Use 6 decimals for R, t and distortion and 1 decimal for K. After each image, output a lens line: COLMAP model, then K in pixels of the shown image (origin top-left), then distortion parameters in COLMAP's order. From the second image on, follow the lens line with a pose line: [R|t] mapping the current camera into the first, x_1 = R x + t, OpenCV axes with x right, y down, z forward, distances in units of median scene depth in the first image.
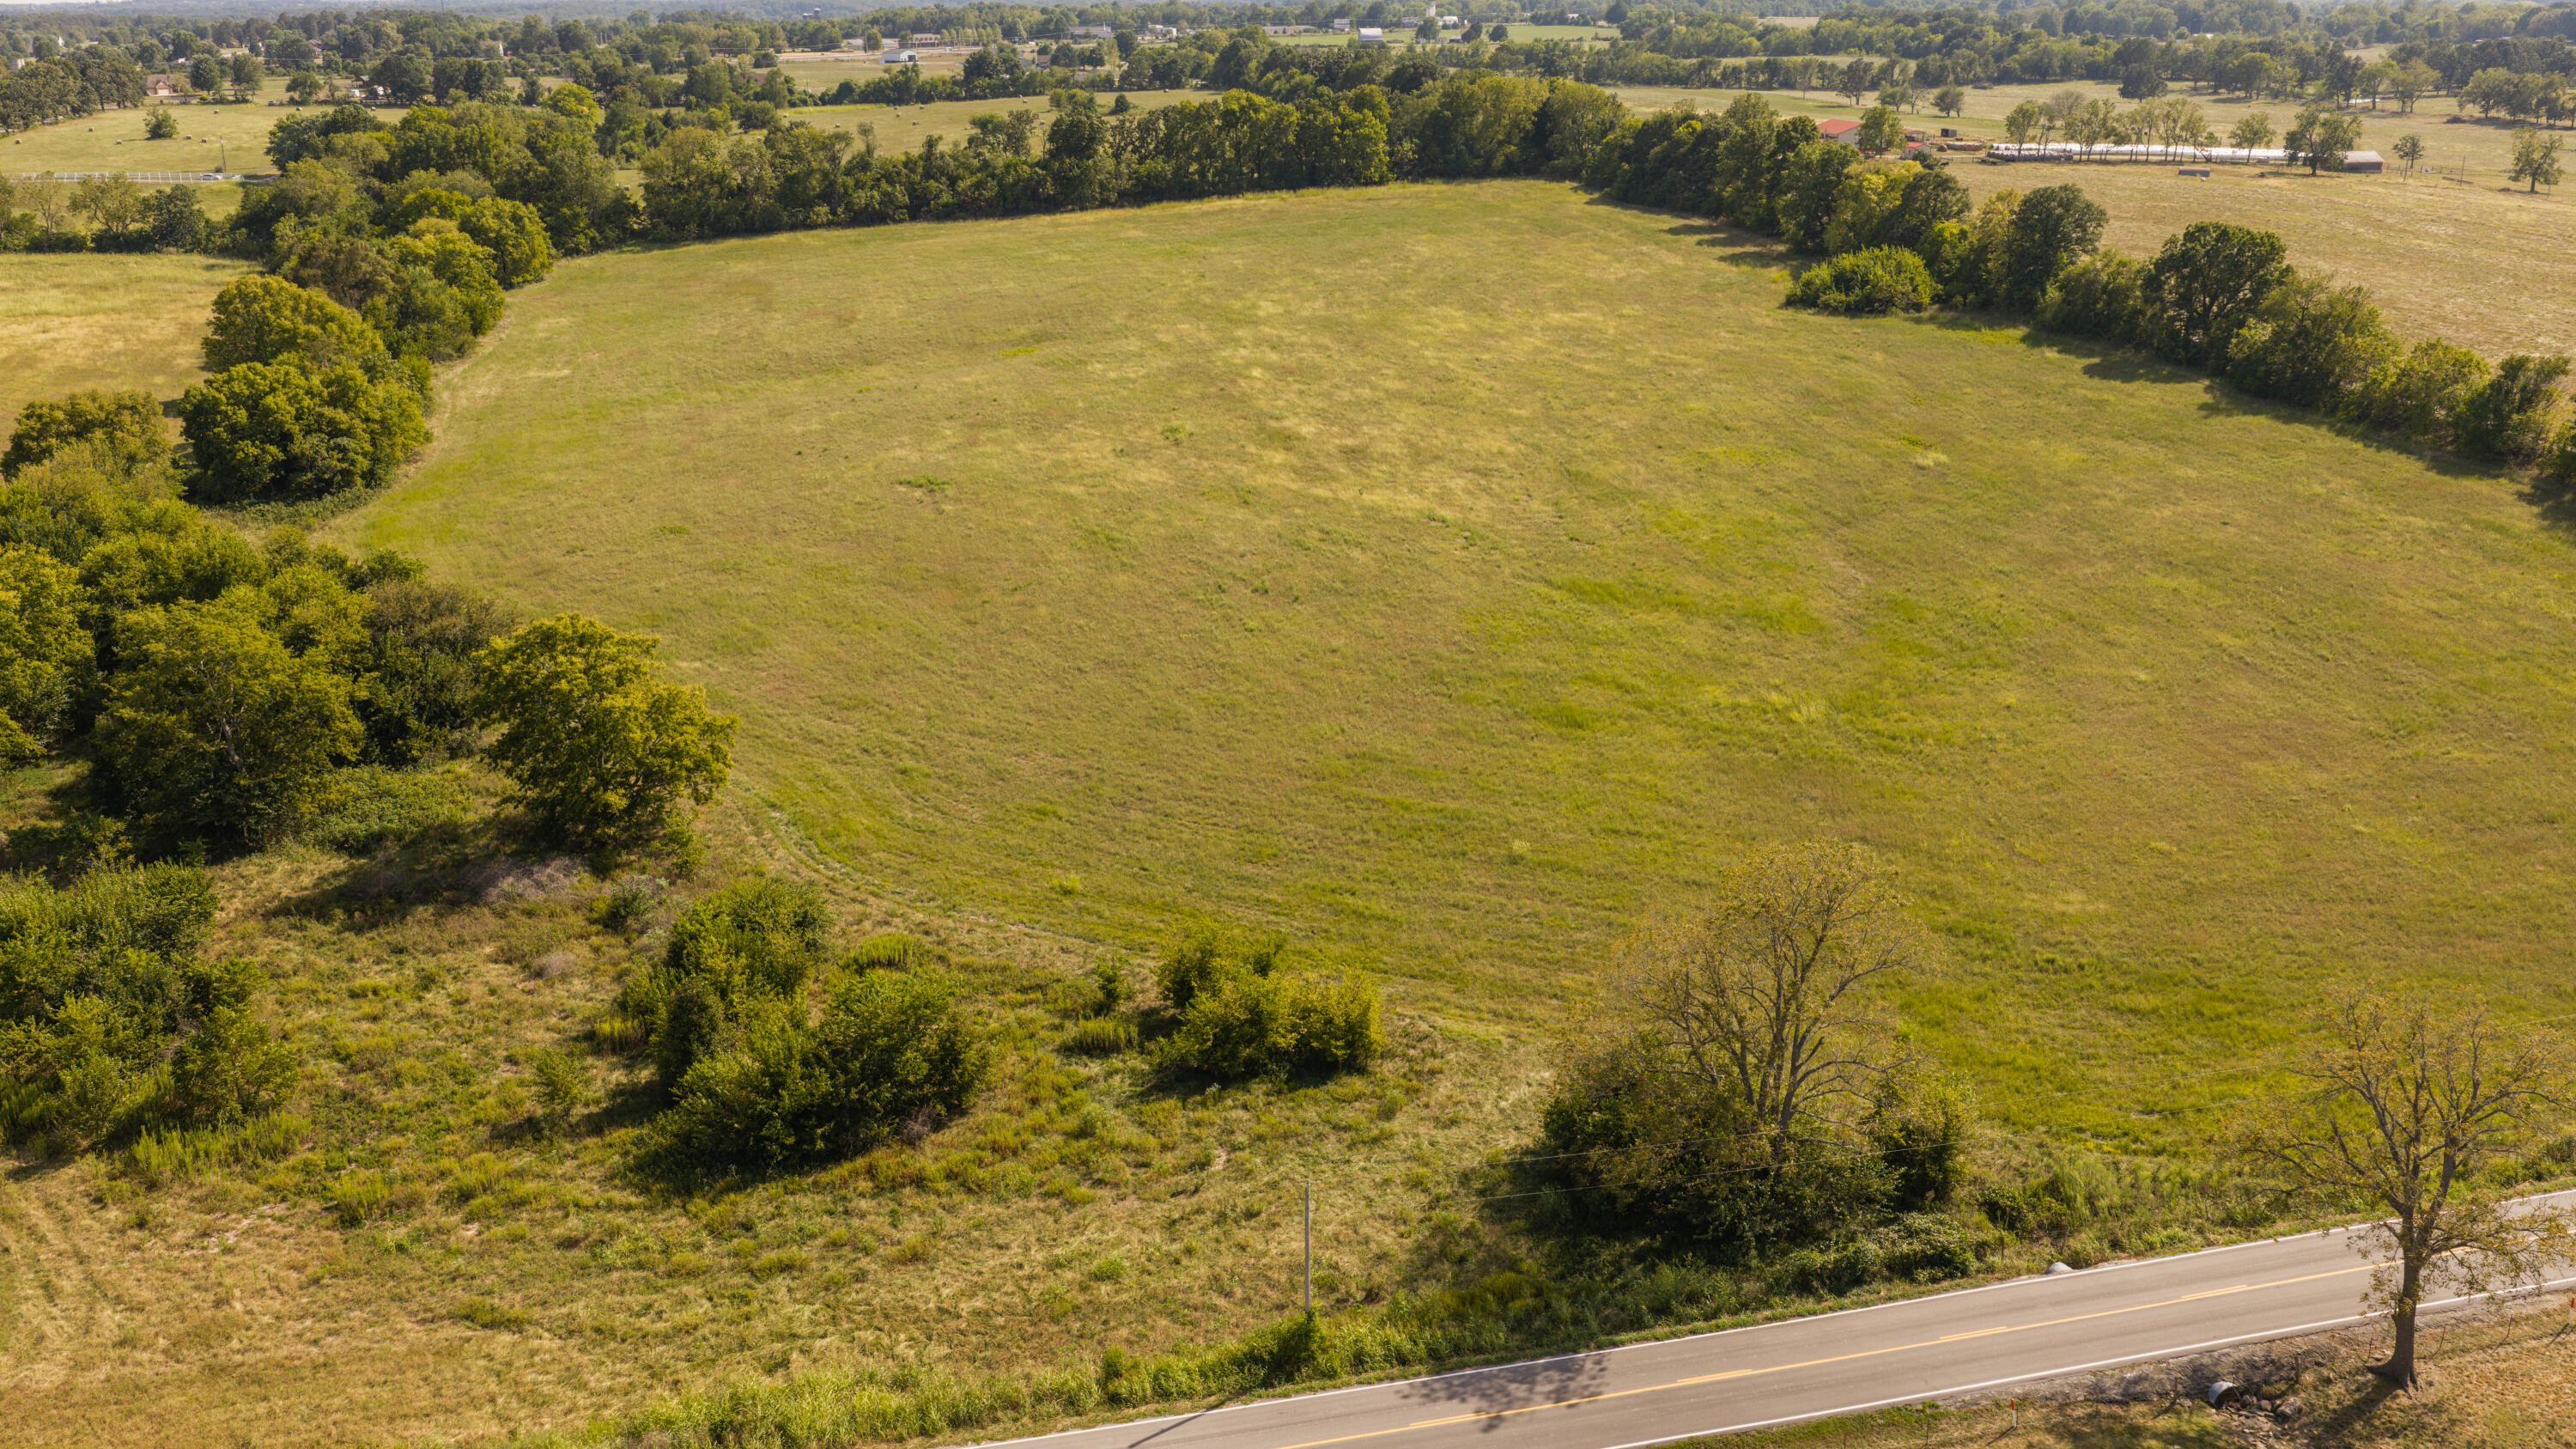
lens RADIAL K [[2113.9, 0, 1276.9], [0, 2113.9, 729.9], [0, 0, 1]] dist [0.024645, -0.058018]
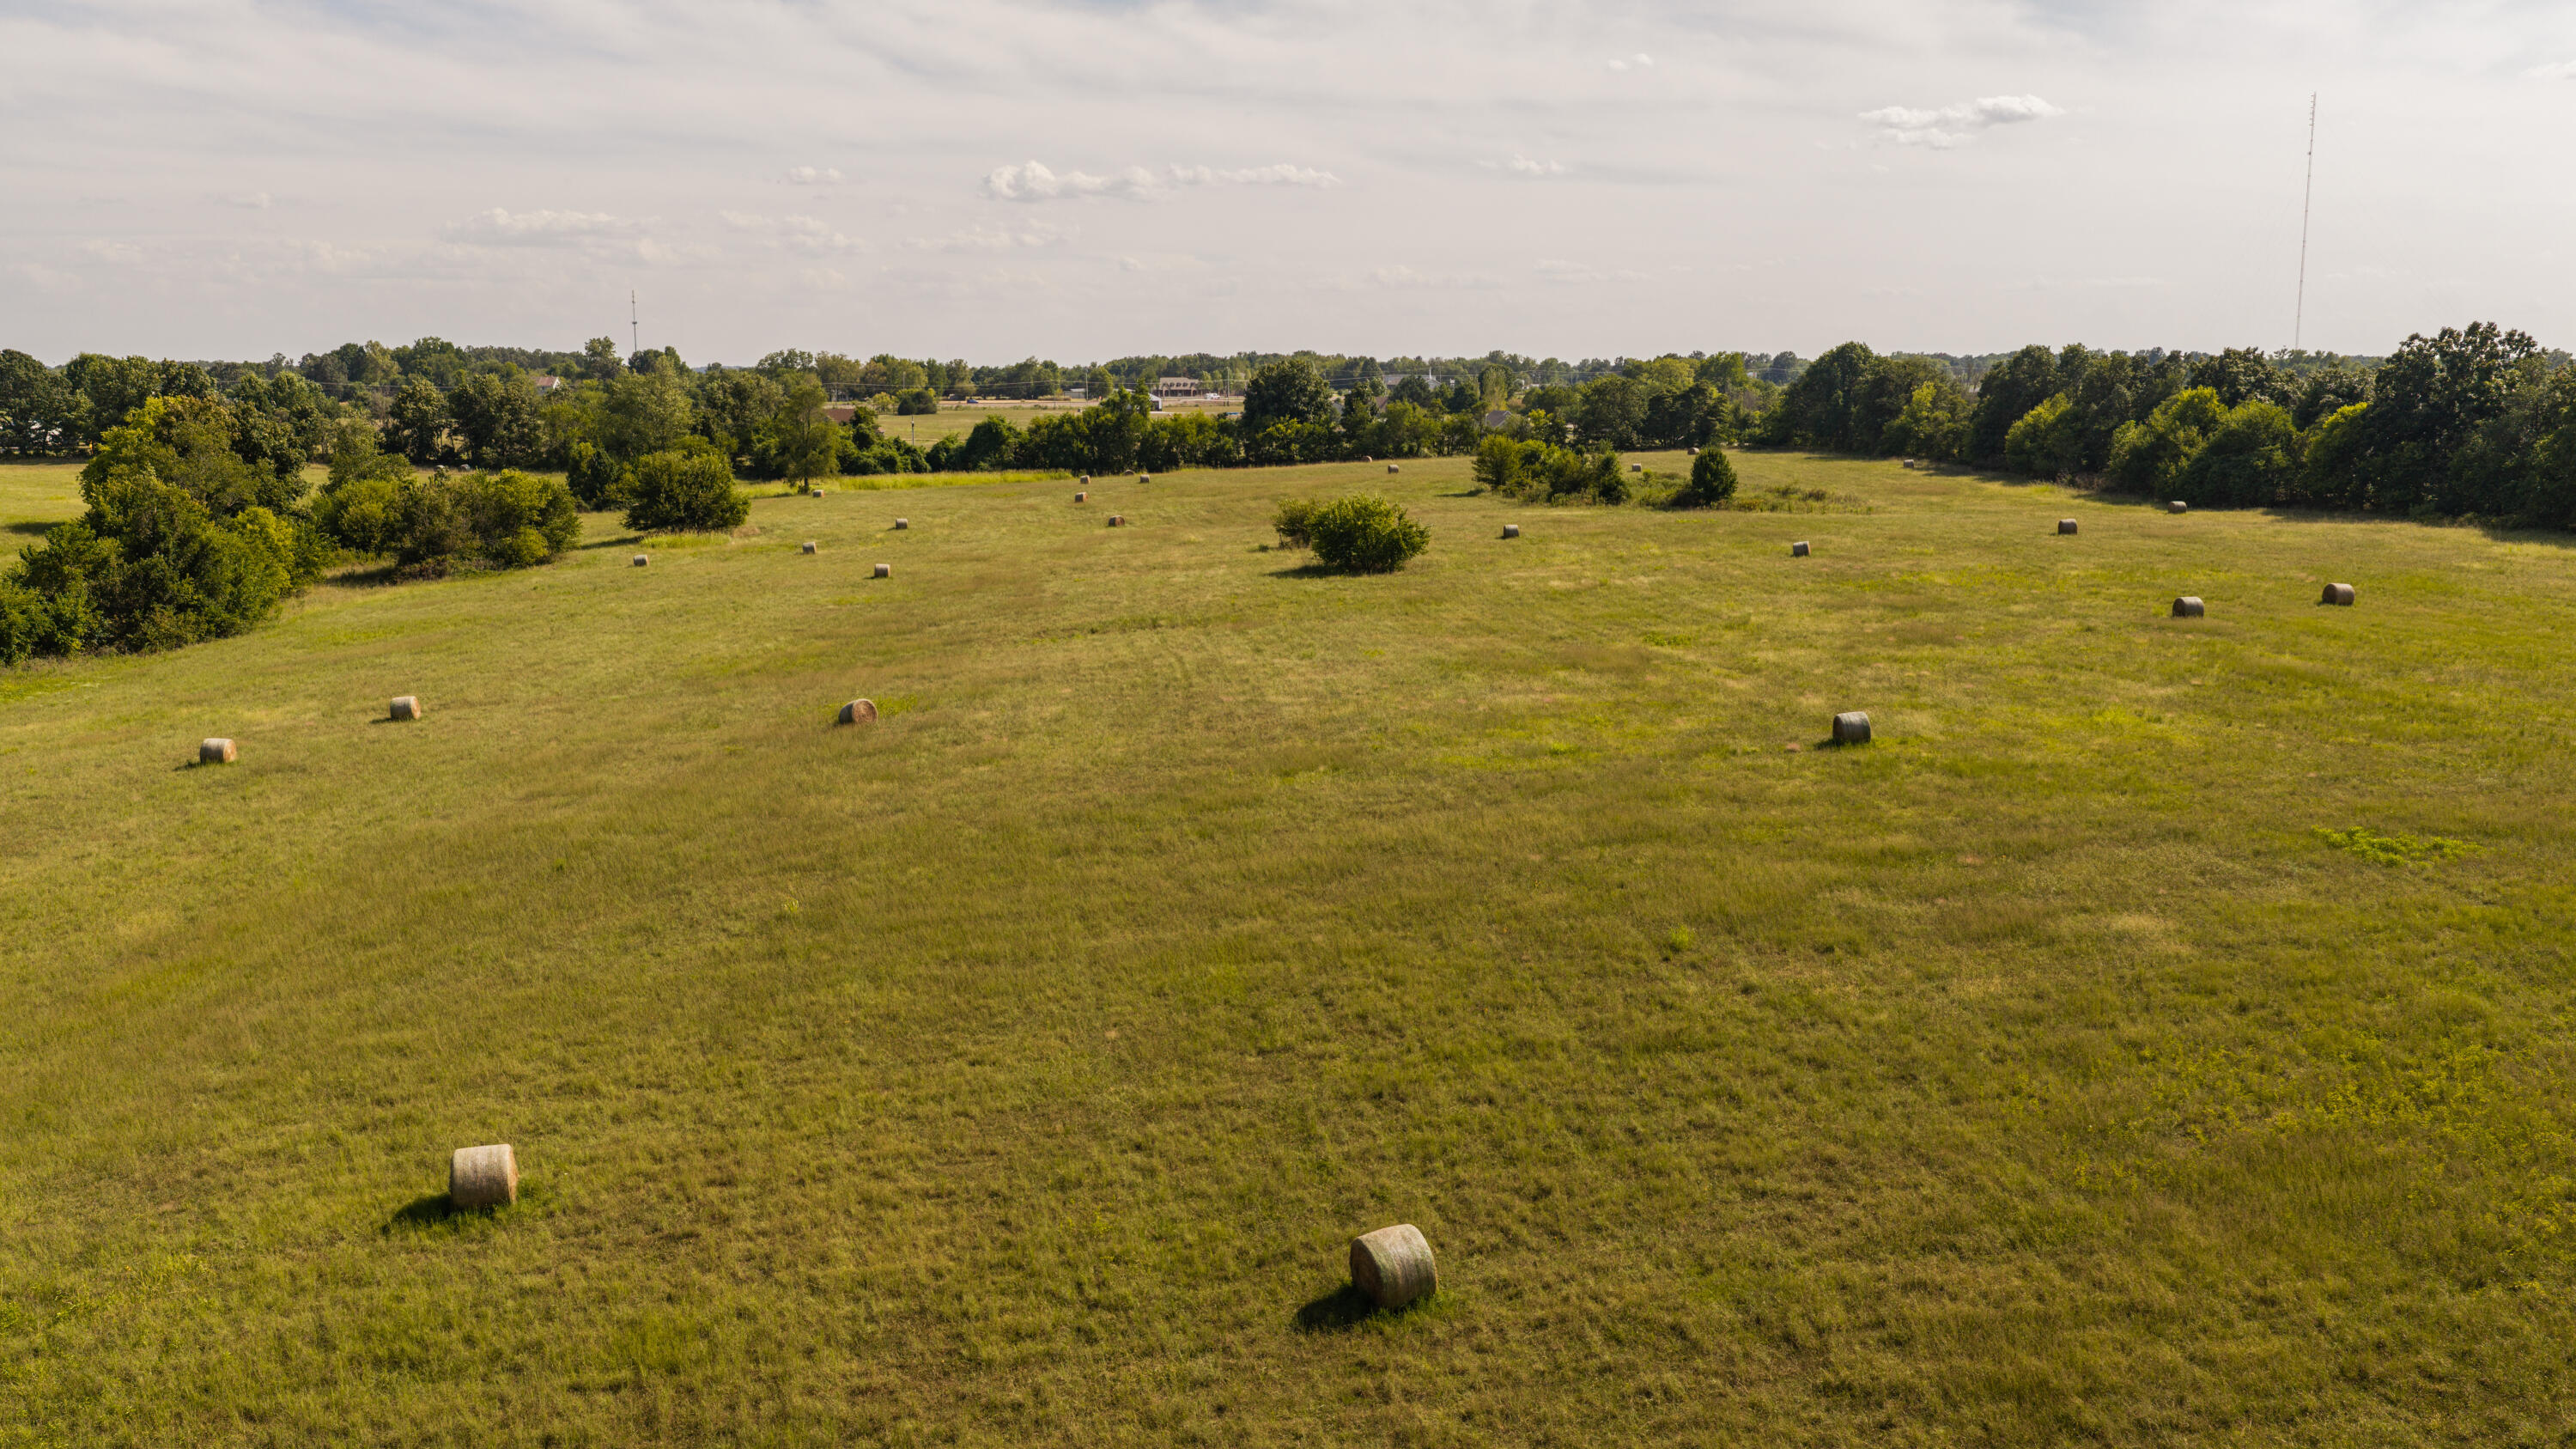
lens RADIAL K [[2113.9, 0, 1293.0], [0, 2113.9, 717.0], [0, 0, 1]] dist [0.024645, -0.058018]
pose [[0.994462, 0.027244, -0.101500, -0.370363], [-0.044607, 0.983919, -0.172955, -0.687676], [0.095156, 0.176525, 0.979686, 2.343478]]
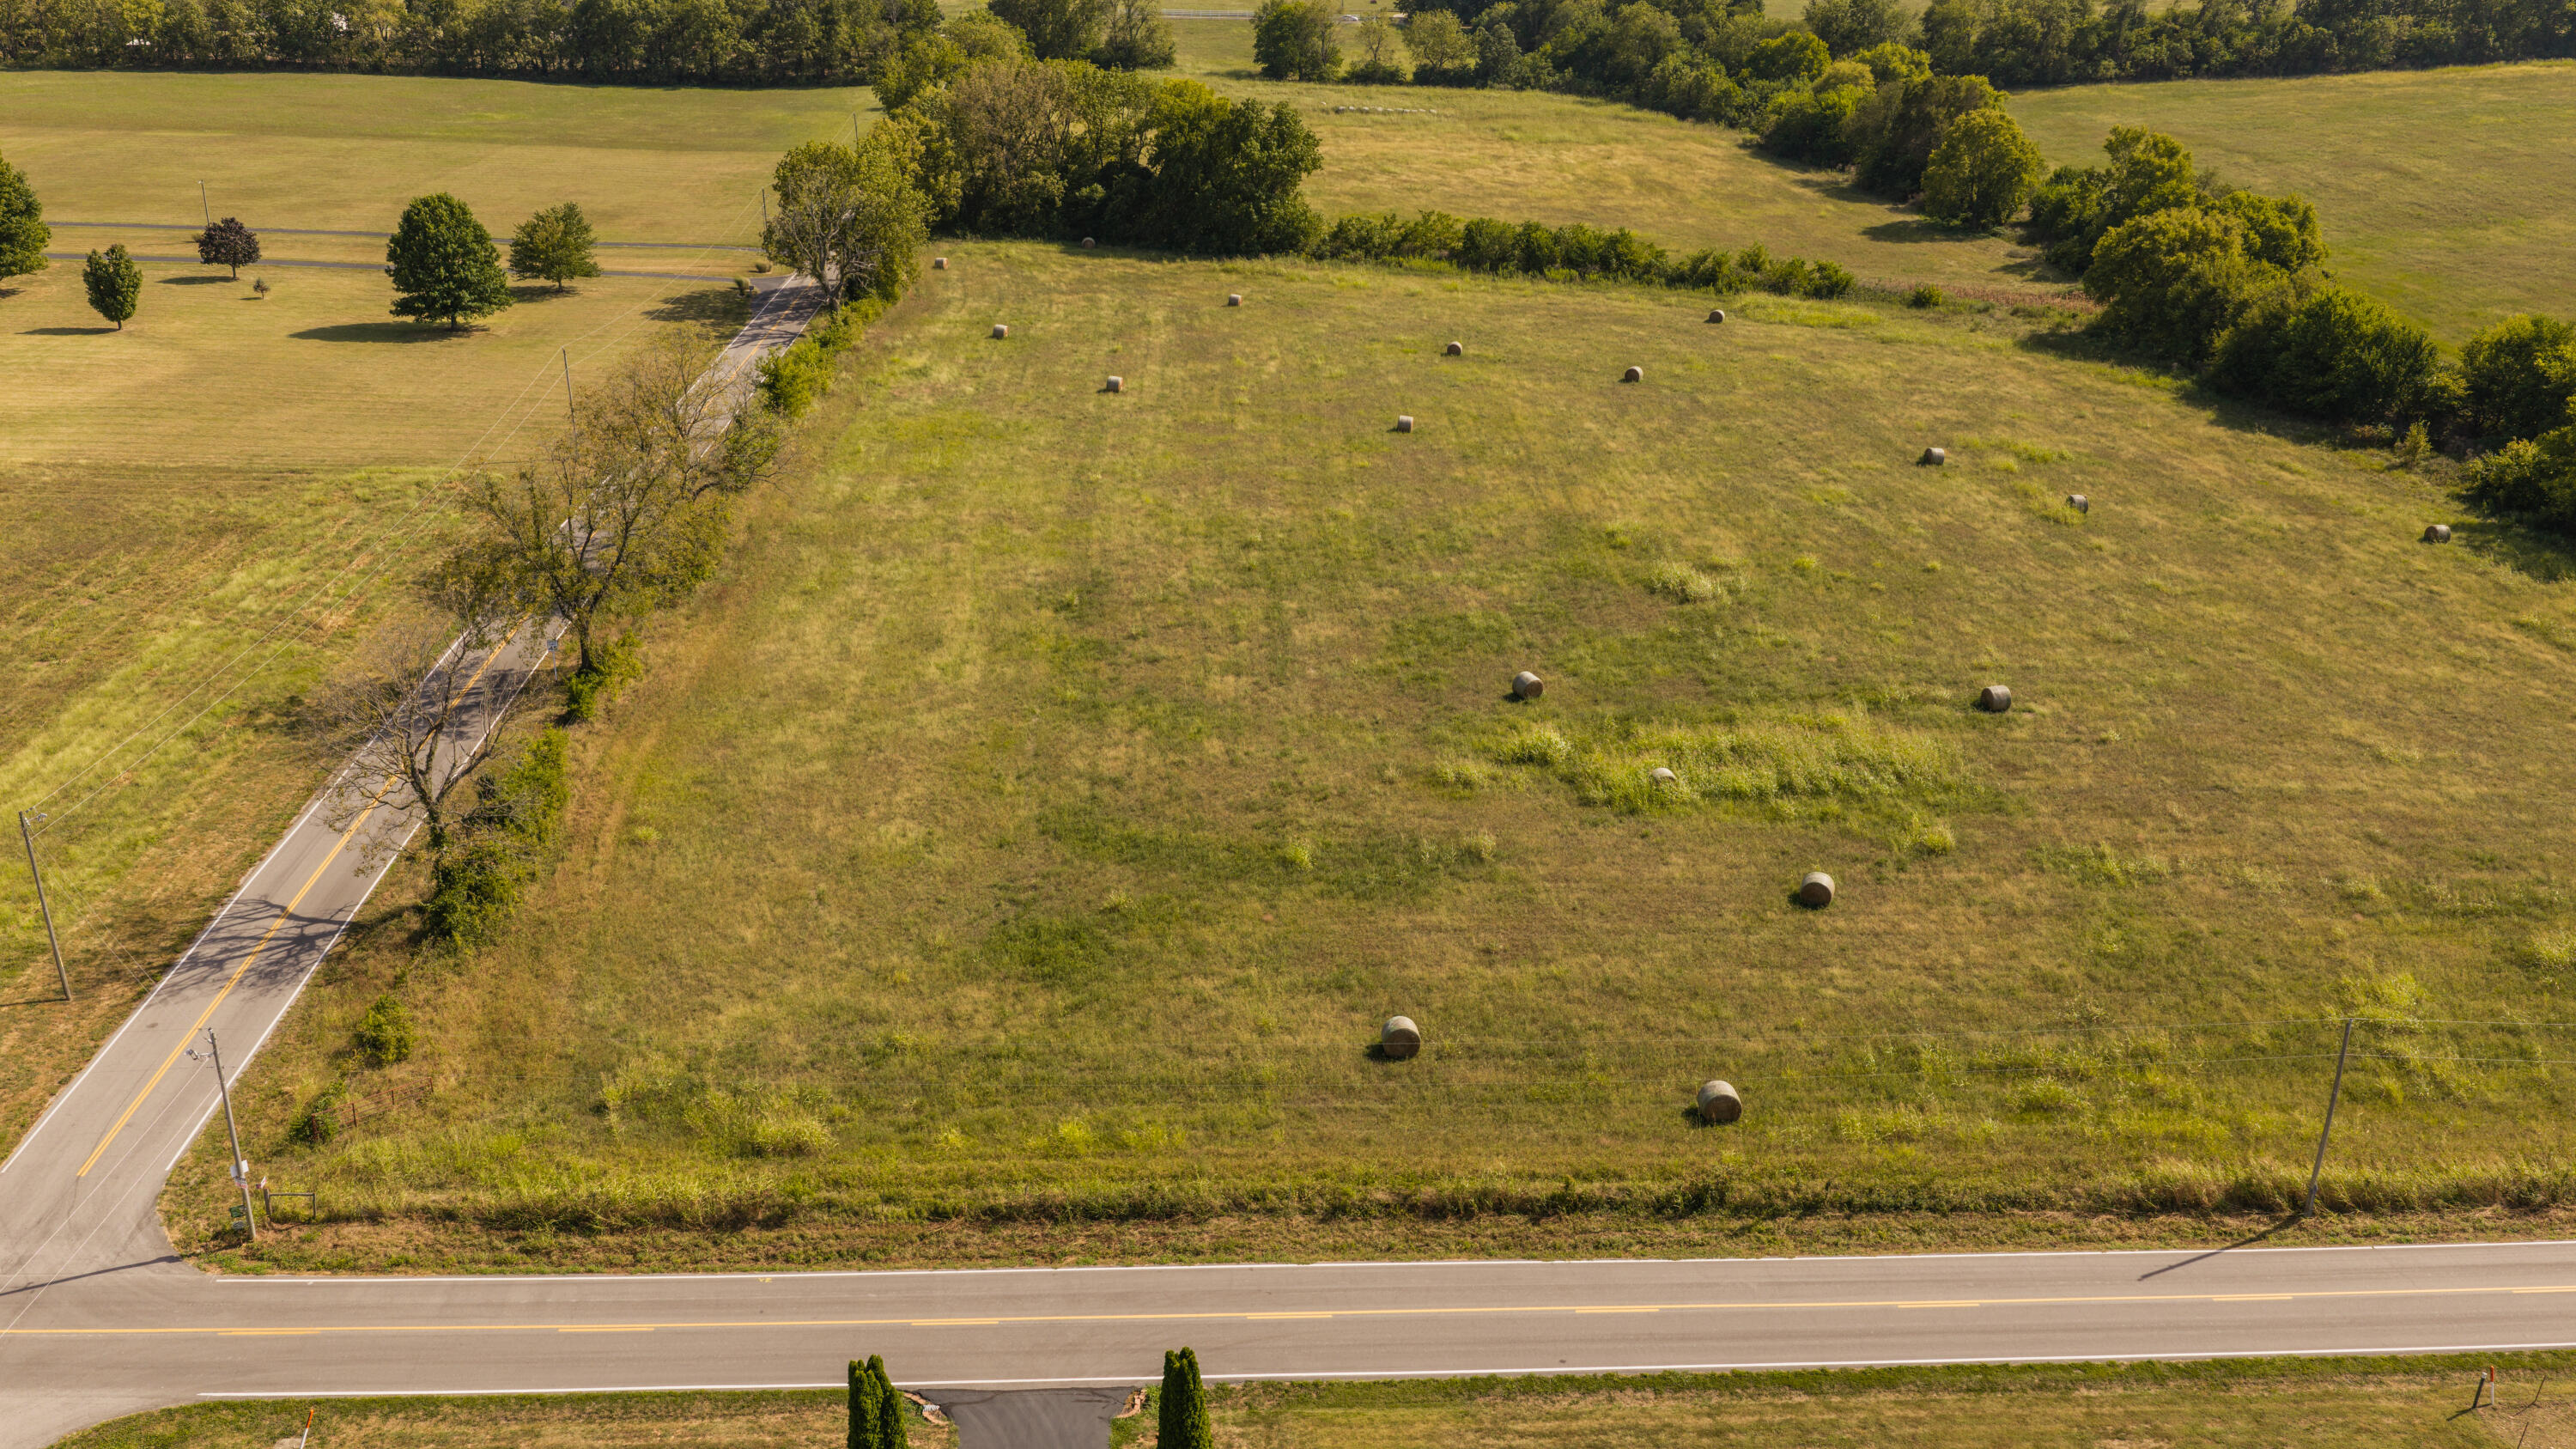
lens RADIAL K [[2113.9, 0, 1274.1], [0, 2113.9, 725.5], [0, 0, 1]] dist [0.024645, -0.058018]
pose [[0.983408, 0.077683, -0.163933, -0.928834], [-0.068159, 0.995686, 0.062952, 0.074149], [0.168116, -0.050734, 0.984461, -0.182528]]
